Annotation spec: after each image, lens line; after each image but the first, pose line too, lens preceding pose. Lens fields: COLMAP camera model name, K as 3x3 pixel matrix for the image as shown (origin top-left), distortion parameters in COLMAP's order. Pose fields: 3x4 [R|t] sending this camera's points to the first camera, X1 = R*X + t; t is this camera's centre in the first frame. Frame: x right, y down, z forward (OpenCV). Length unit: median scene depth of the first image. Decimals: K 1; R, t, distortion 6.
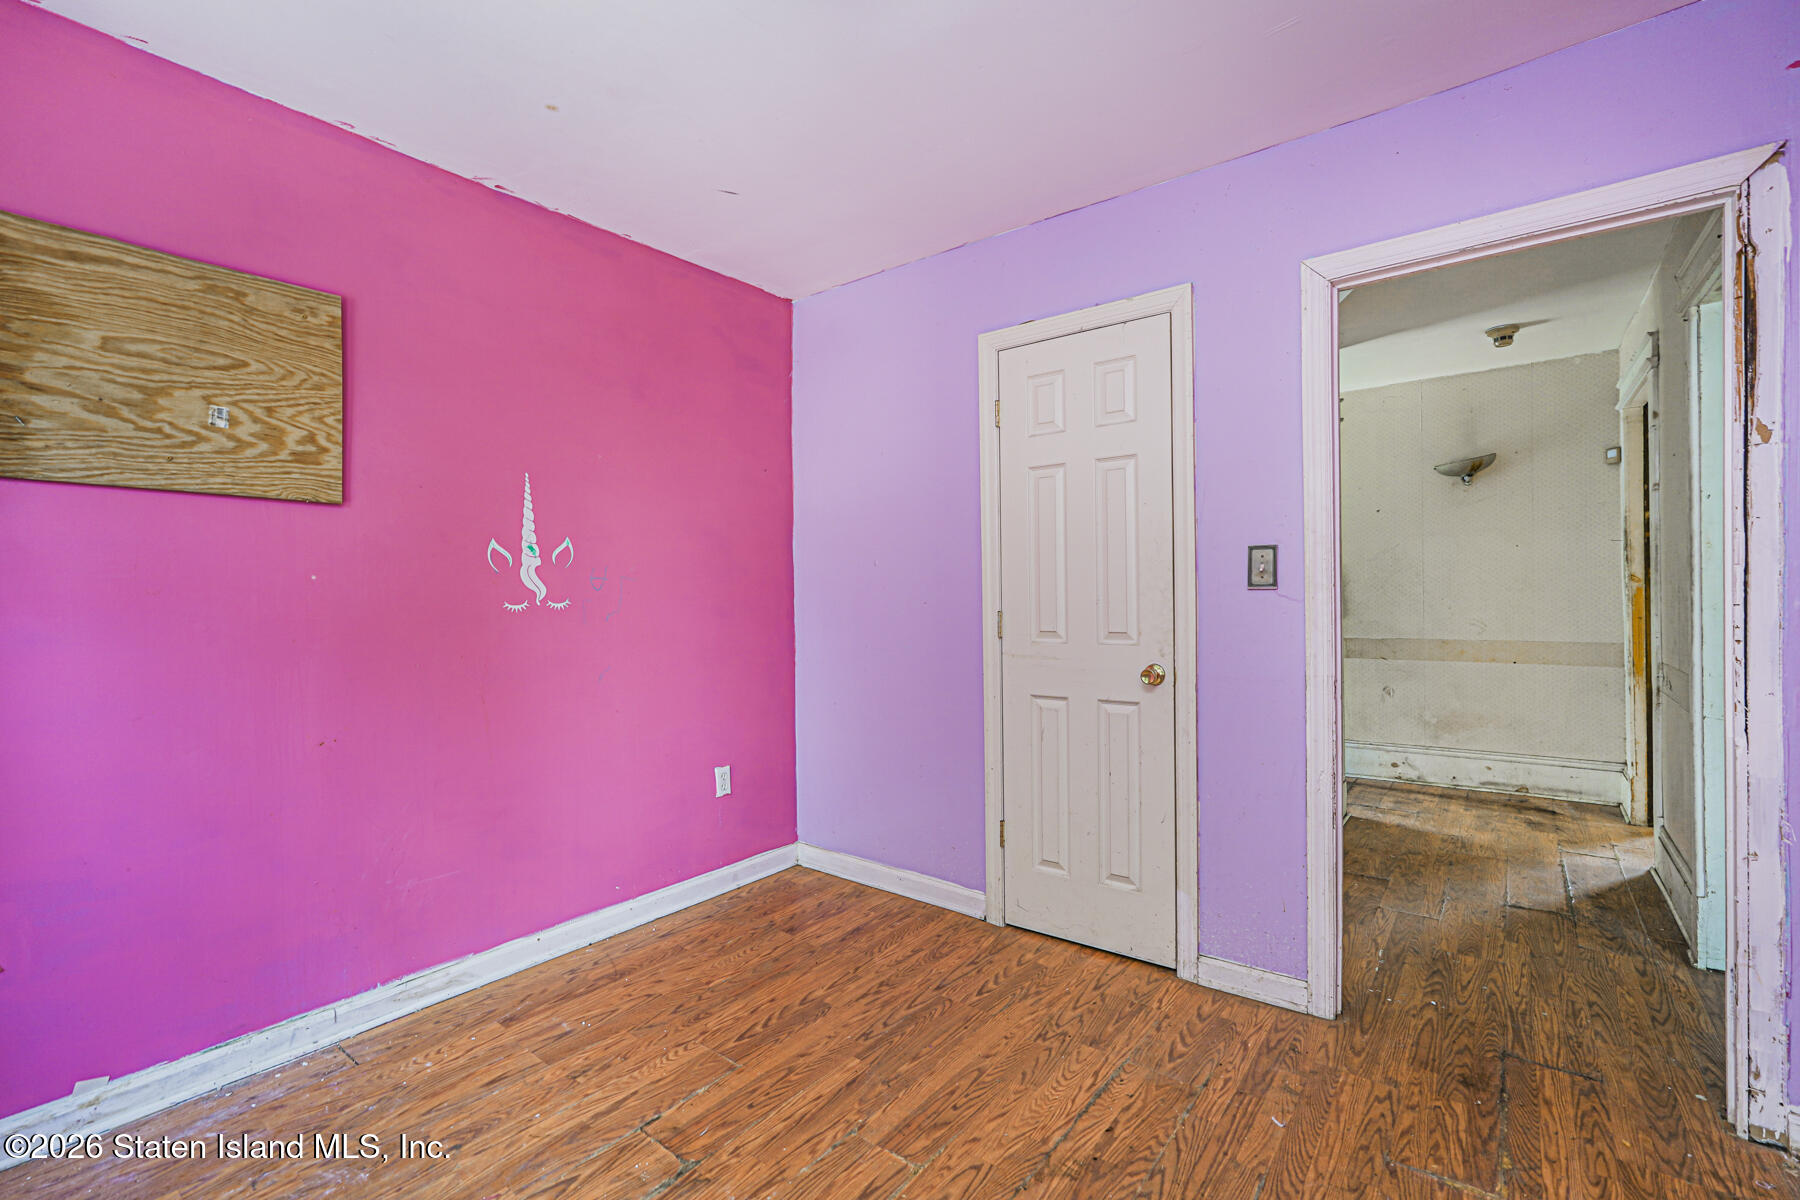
lens RADIAL K [[791.0, 0, 898.6], [0, 791.0, 601.1], [0, 0, 1]] dist [-0.014334, 0.007555]
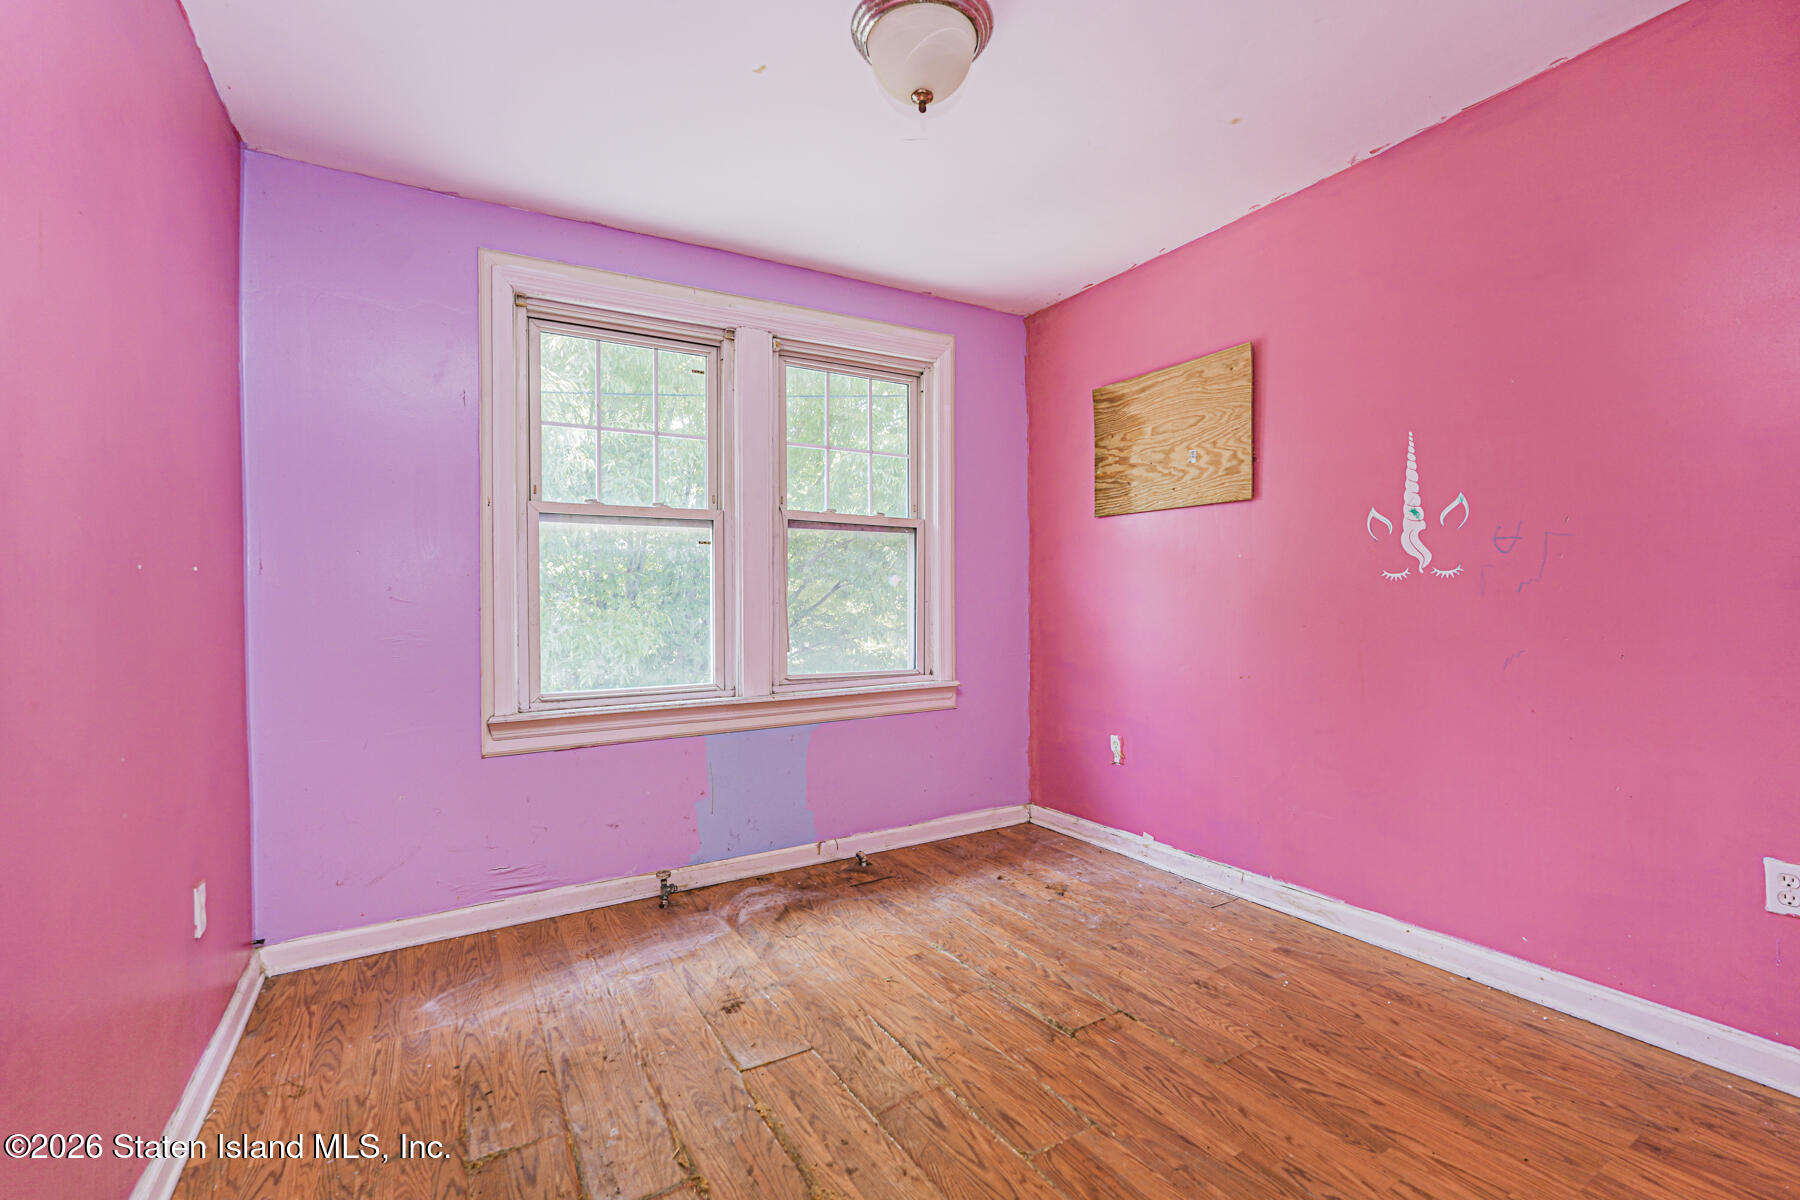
lens RADIAL K [[791.0, 0, 905.8], [0, 791.0, 600.9], [0, 0, 1]] dist [-0.014334, 0.007555]
pose [[-0.351527, 0.019479, -0.935975, 0.732027], [0.011626, 0.999797, 0.016440, 0.018589], [0.936105, -0.005103, -0.351683, 0.913695]]
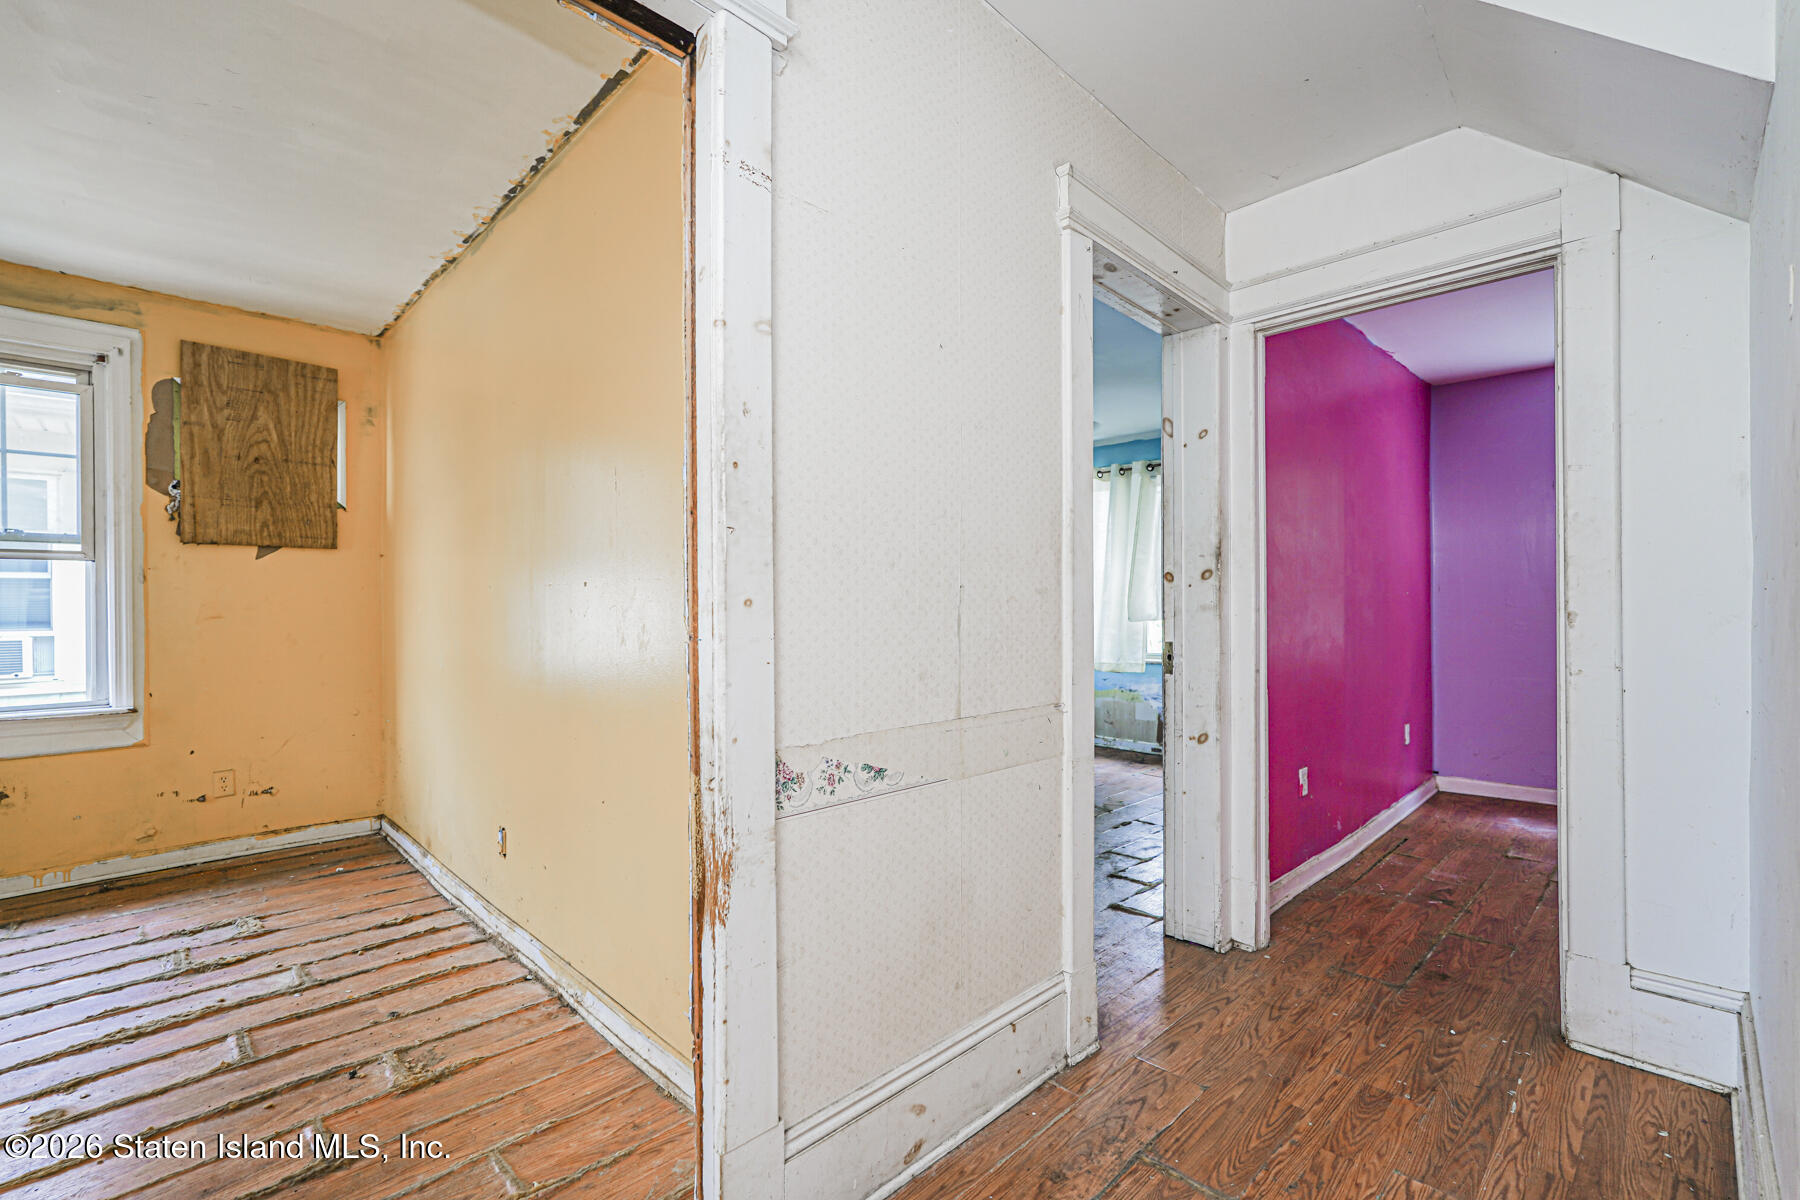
lens RADIAL K [[791.0, 0, 894.5], [0, 791.0, 607.2], [0, 0, 1]] dist [-0.014334, 0.007555]
pose [[-0.991347, 0.015593, 0.130338, 1.258877], [0.015678, 0.999877, -0.000374, 0.003170], [-0.130328, 0.001672, -0.991470, 2.093279]]
